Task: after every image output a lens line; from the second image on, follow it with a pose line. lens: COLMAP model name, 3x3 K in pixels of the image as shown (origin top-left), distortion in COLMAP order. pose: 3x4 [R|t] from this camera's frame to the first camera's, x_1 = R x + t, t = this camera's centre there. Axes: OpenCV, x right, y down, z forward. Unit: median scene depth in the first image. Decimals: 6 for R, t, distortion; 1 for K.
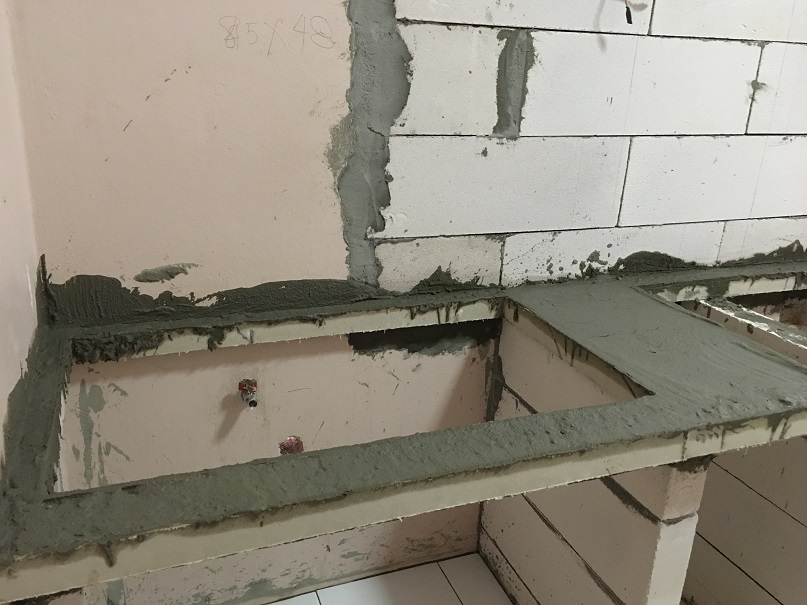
lens RADIAL K [[702.8, 0, 403.5], [0, 702.8, 302.5], [0, 0, 1]] dist [0.065411, -0.089571]
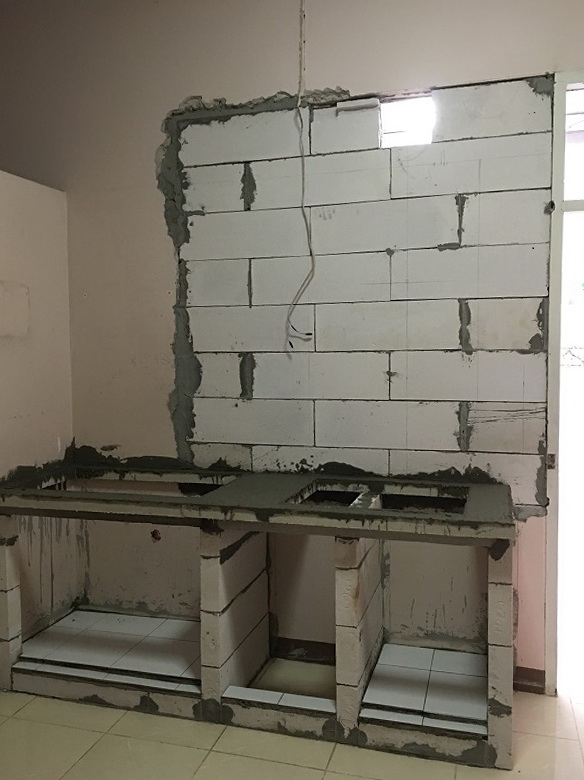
lens RADIAL K [[679.3, 0, 292.0], [0, 679.3, 390.0], [0, 0, 1]] dist [0.065411, -0.089571]
pose [[0.792486, -0.011480, -0.609782, 1.542928], [-0.164659, 0.958667, -0.232043, 0.203078], [0.587242, 0.284297, 0.757840, -0.512300]]
